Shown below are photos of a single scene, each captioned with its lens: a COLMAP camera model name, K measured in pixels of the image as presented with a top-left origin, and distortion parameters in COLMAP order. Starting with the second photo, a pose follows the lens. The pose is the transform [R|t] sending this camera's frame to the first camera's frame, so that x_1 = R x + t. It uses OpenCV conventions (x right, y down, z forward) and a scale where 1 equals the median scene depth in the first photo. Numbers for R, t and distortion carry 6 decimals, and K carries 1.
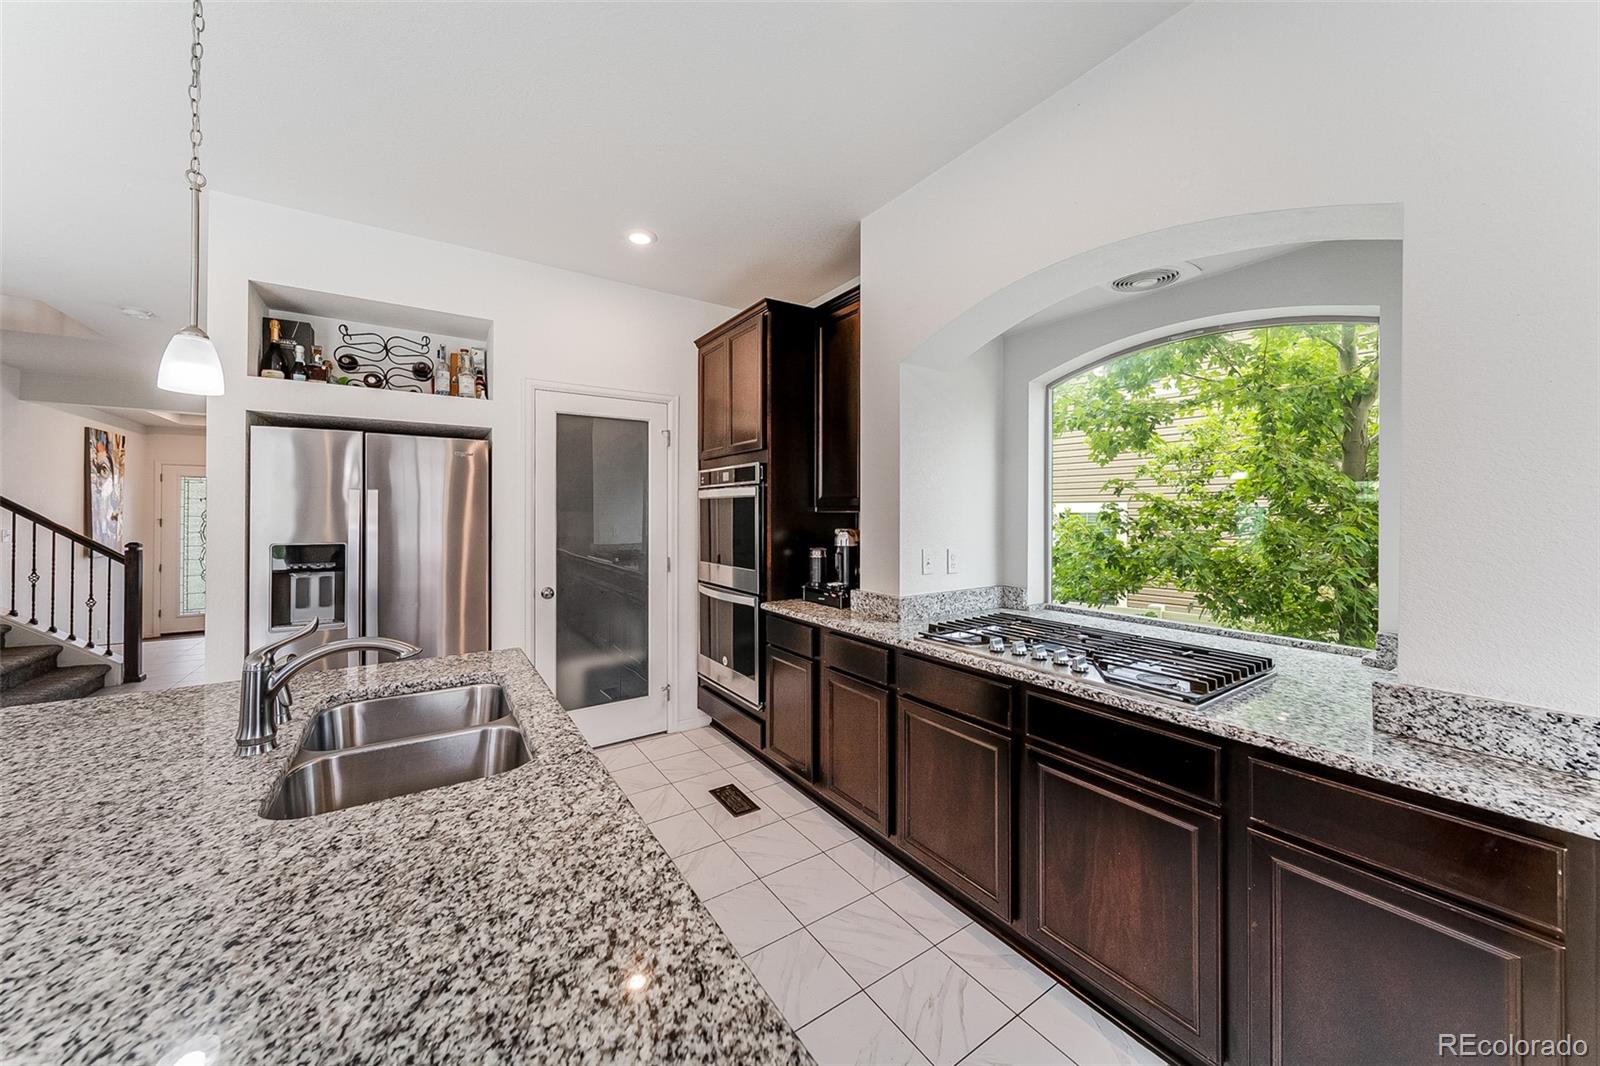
lens RADIAL K [[565.6, 0, 791.6], [0, 565.6, 510.9], [0, 0, 1]] dist [-0.003562, 0.000150]
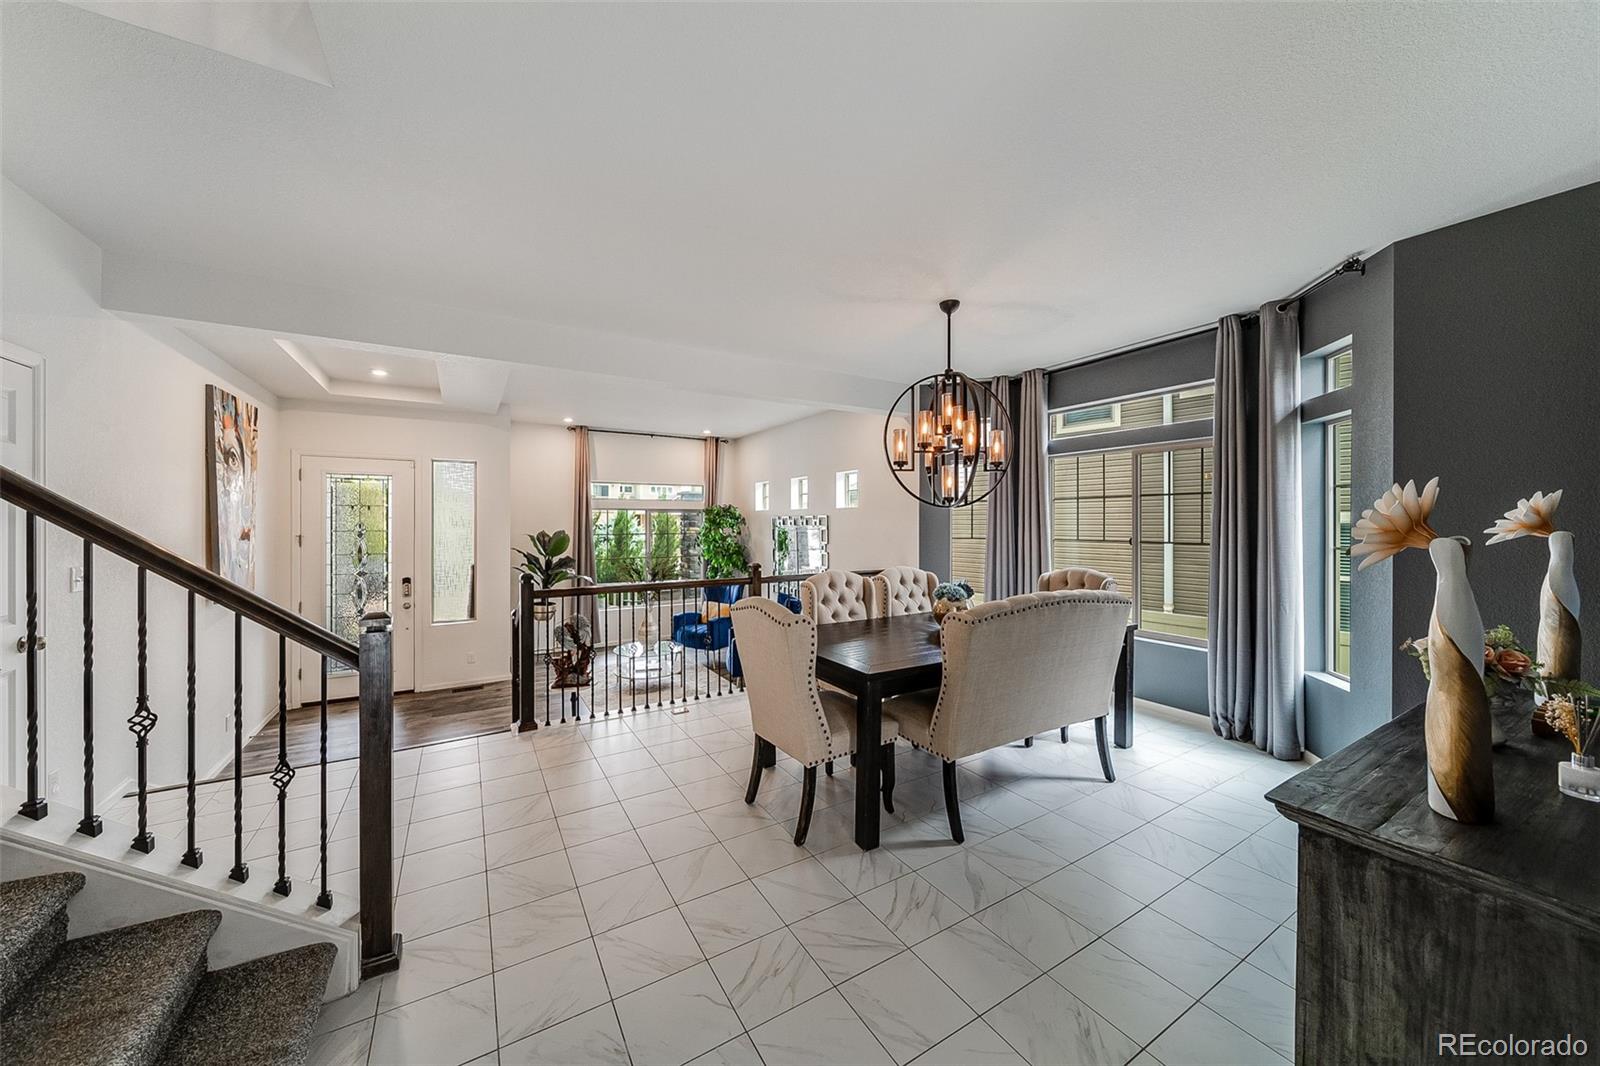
lens RADIAL K [[565.6, 0, 801.4], [0, 565.6, 522.1], [0, 0, 1]] dist [-0.003562, 0.000150]
pose [[0.998678, -0.002062, -0.051364, -1.215550], [0.002363, 0.999980, 0.005798, -0.011427], [0.051351, -0.005912, 0.998663, 0.888072]]
